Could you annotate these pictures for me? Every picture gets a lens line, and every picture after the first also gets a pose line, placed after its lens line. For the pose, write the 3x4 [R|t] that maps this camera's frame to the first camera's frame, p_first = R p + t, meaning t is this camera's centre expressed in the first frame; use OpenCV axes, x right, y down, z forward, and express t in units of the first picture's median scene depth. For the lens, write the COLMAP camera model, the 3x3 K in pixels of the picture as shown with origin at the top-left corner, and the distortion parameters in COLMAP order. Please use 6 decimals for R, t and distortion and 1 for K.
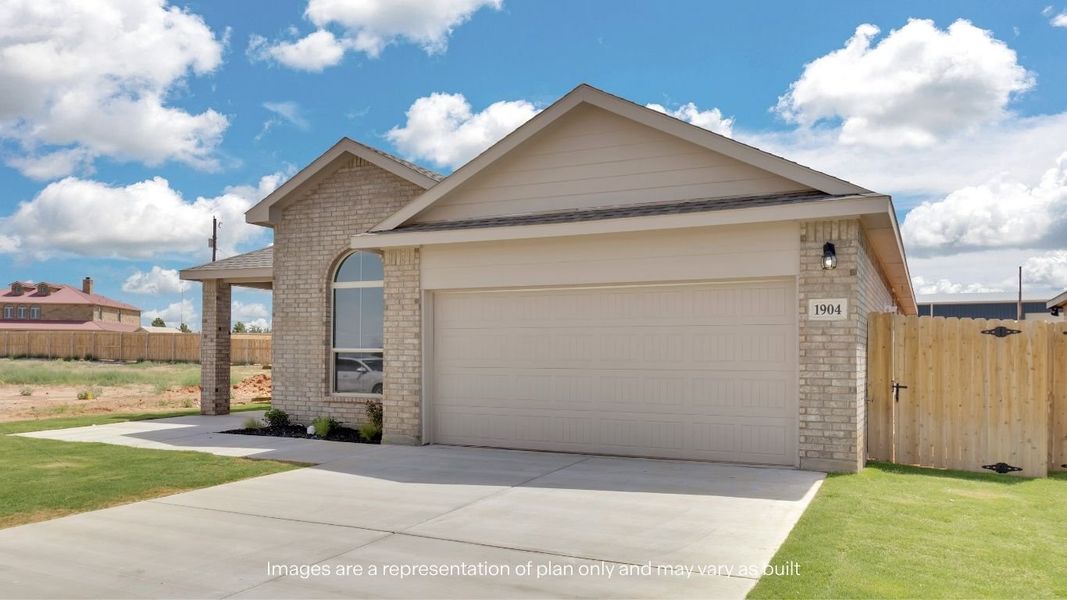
lens RADIAL K [[870.2, 0, 498.2], [0, 870.2, 307.3], [0, 0, 1]] dist [-0.013784, 0.001304]
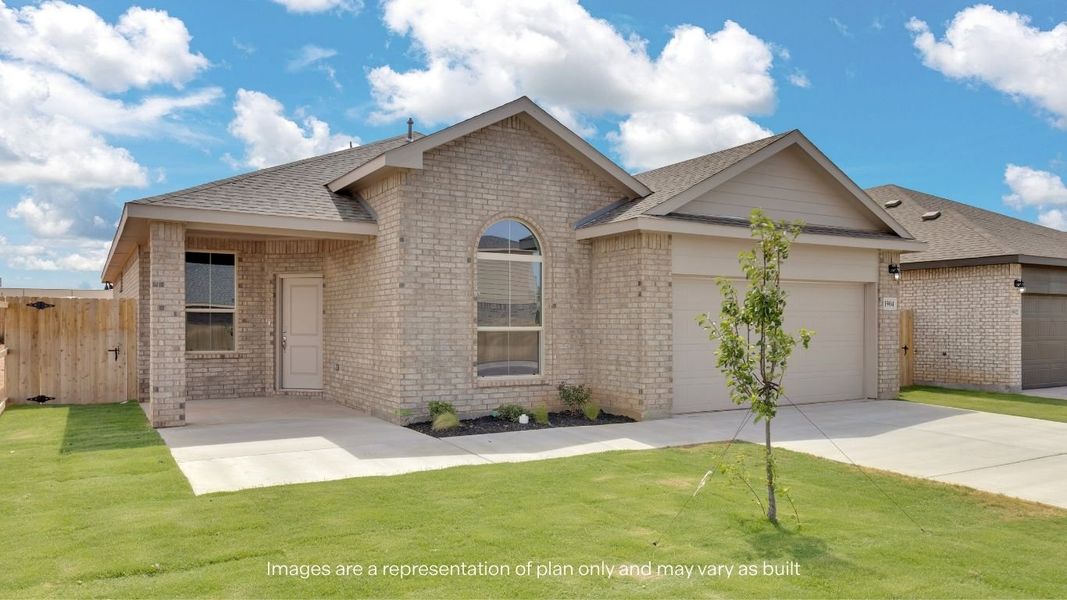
lens RADIAL K [[811.4, 0, 565.9], [0, 811.4, 290.3], [0, 0, 1]] dist [-0.011239, -0.003543]
pose [[0.480226, 0.027452, 0.876715, -1.027262], [-0.049013, 0.998788, -0.004428, 0.011121], [-0.875774, -0.040844, 0.480990, 0.623476]]
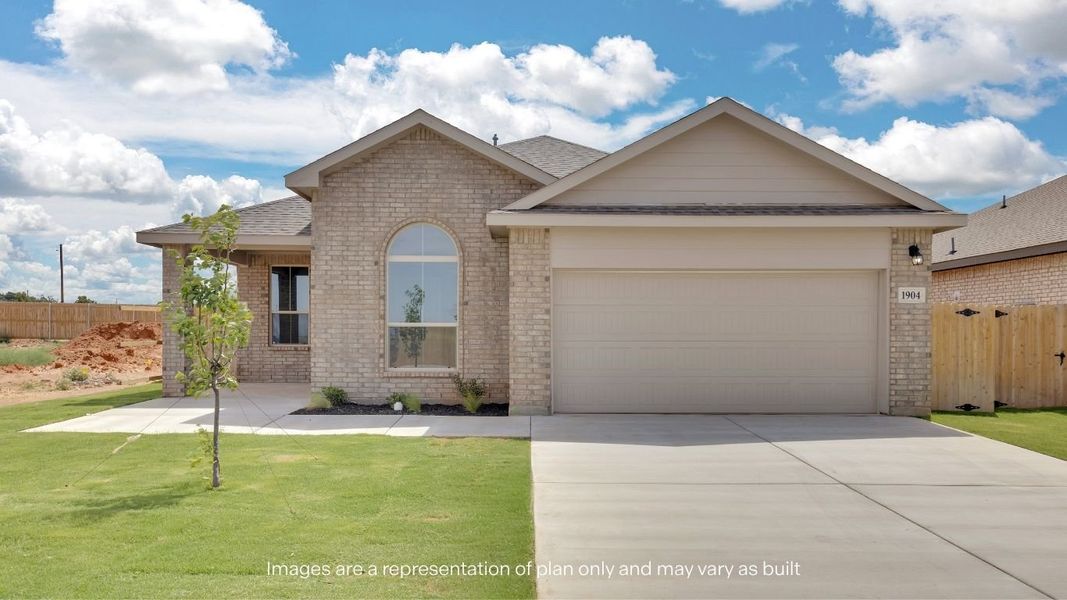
lens RADIAL K [[811.4, 0, 529.1], [0, 811.4, 305.0], [0, 0, 1]] dist [-0.011239, -0.003543]
pose [[0.879264, 0.010583, 0.476217, -0.575511], [-0.024650, 0.999425, 0.023302, 0.002299], [-0.475696, -0.032227, 0.879019, 0.143396]]
